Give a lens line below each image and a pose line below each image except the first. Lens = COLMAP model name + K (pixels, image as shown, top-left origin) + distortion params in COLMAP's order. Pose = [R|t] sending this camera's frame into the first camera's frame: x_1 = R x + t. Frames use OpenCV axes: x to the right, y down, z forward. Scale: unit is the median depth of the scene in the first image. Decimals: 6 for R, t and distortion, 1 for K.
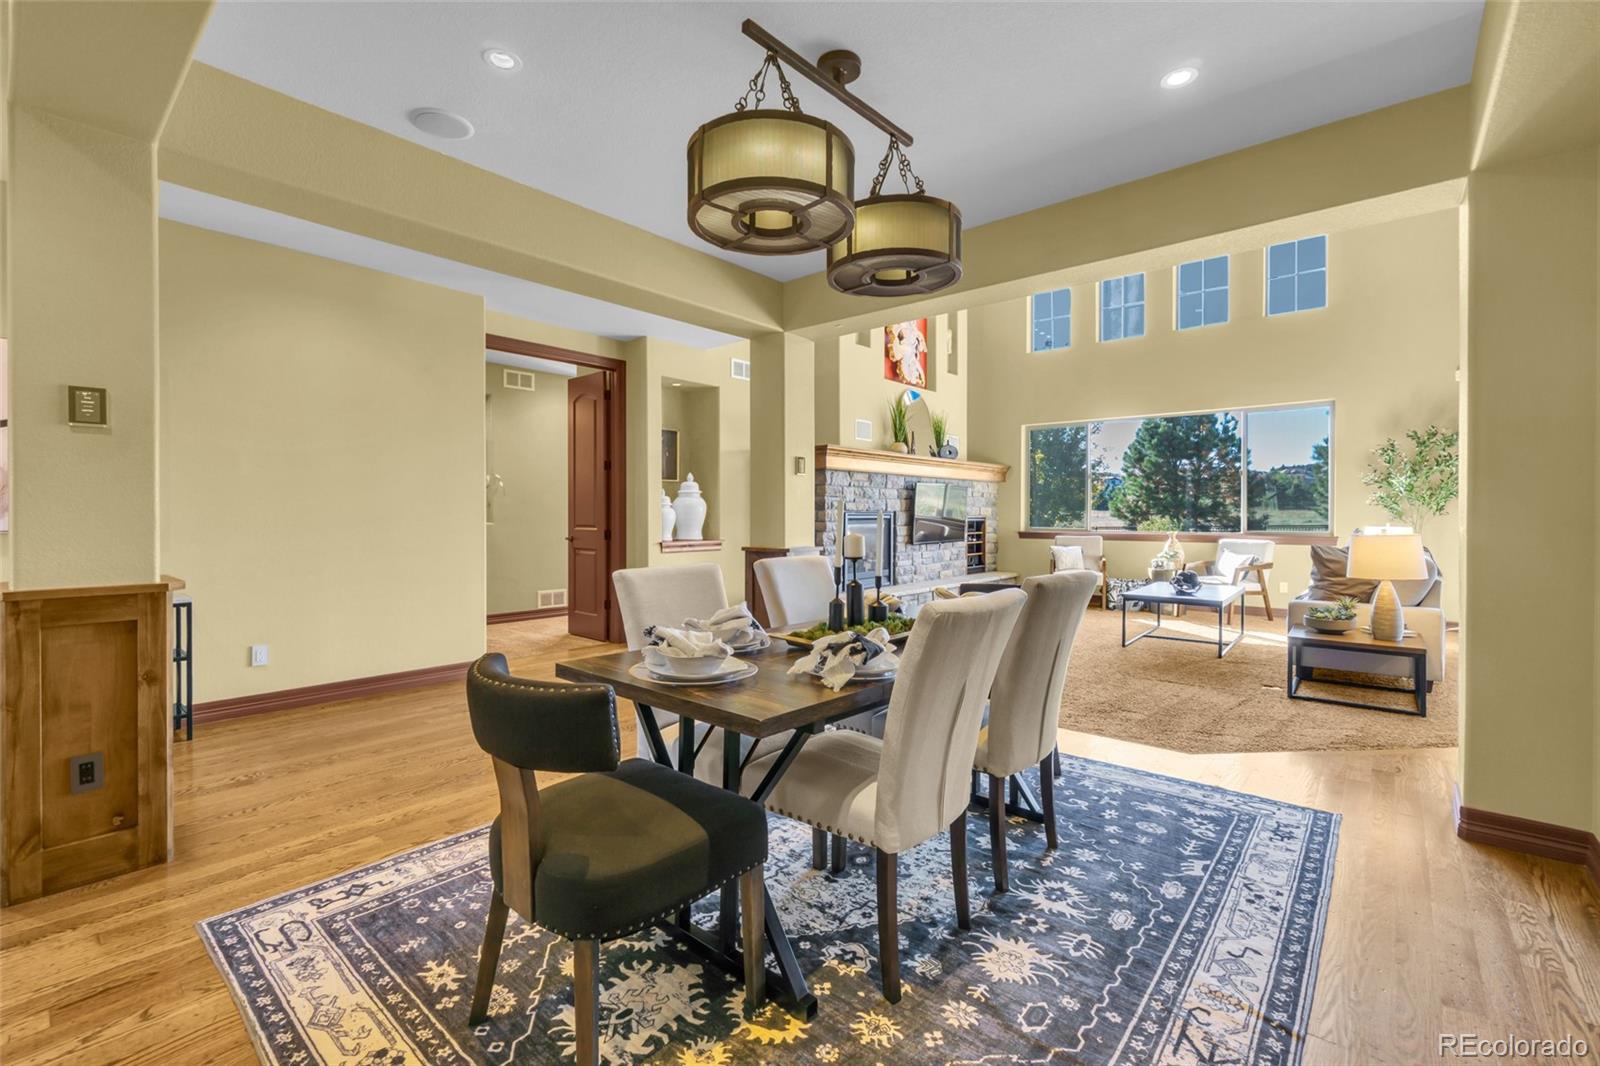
lens RADIAL K [[706.7, 0, 806.2], [0, 706.7, 516.1], [0, 0, 1]] dist [-0.001631, -0.000567]
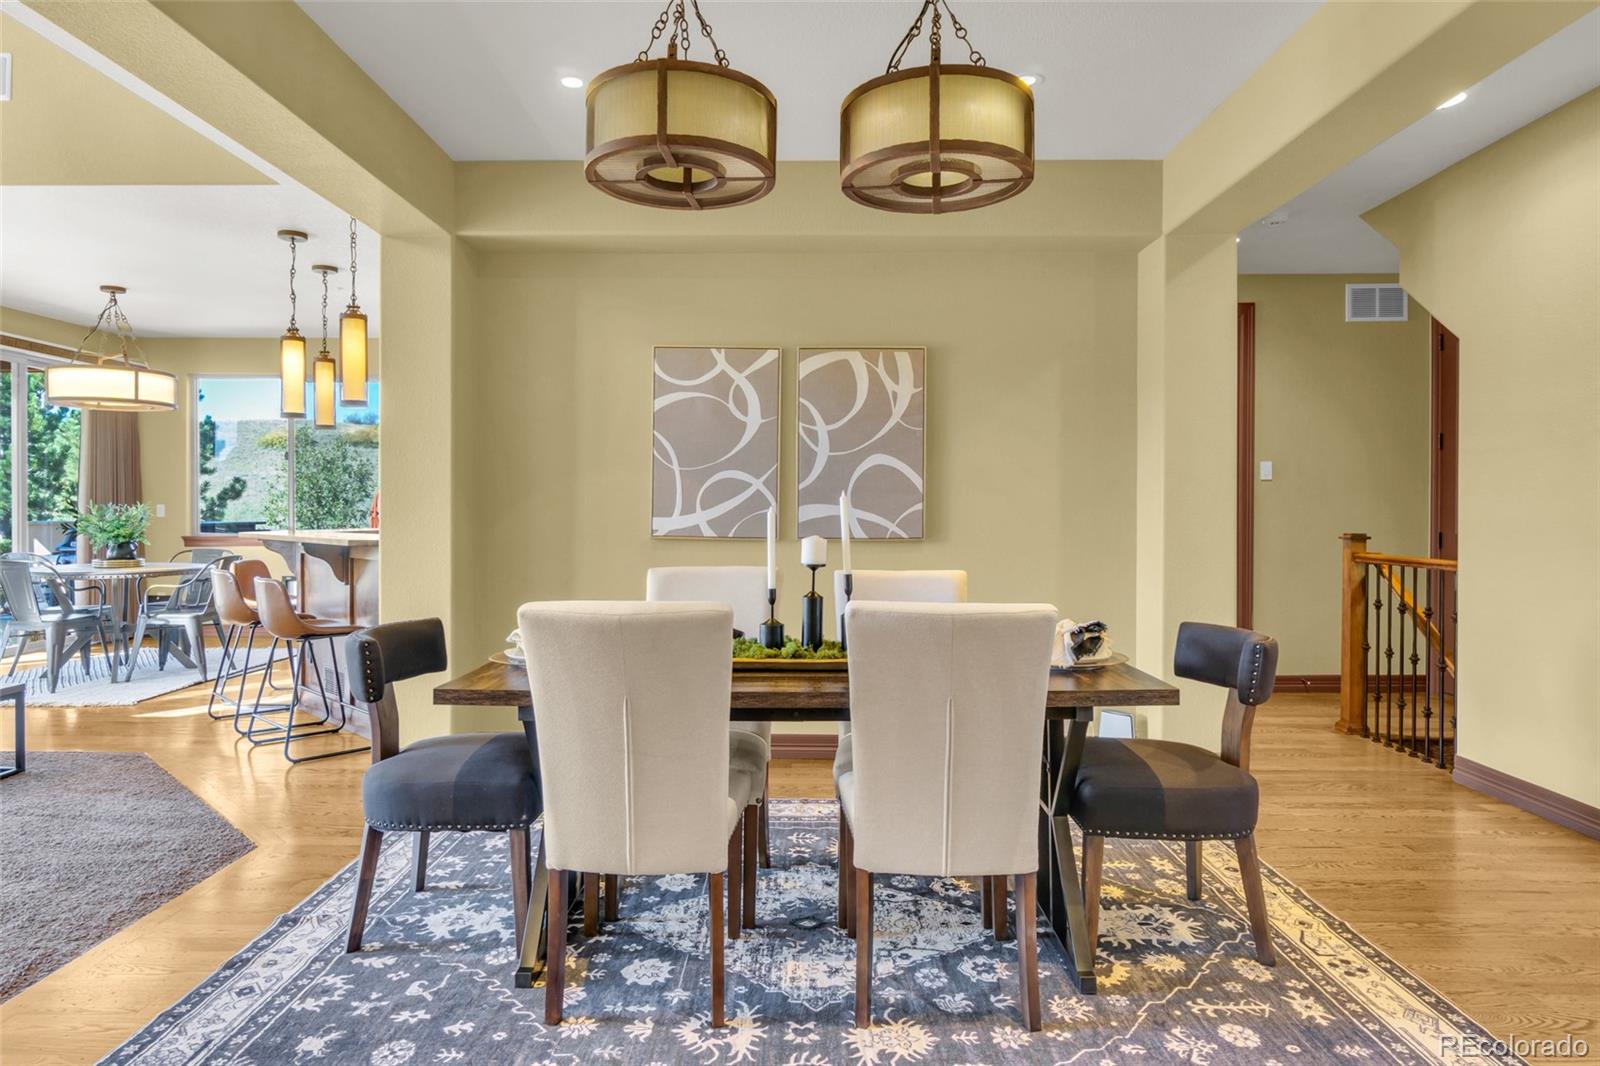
lens RADIAL K [[956.0, 0, 794.8], [0, 956.0, 525.6], [0, 0, 1]] dist [-0.006330, 0.002454]
pose [[-0.636558, -0.017287, 0.771035, -1.028992], [-0.001870, 0.999780, 0.020872, -0.014081], [-0.771227, 0.011844, -0.636450, 2.280597]]
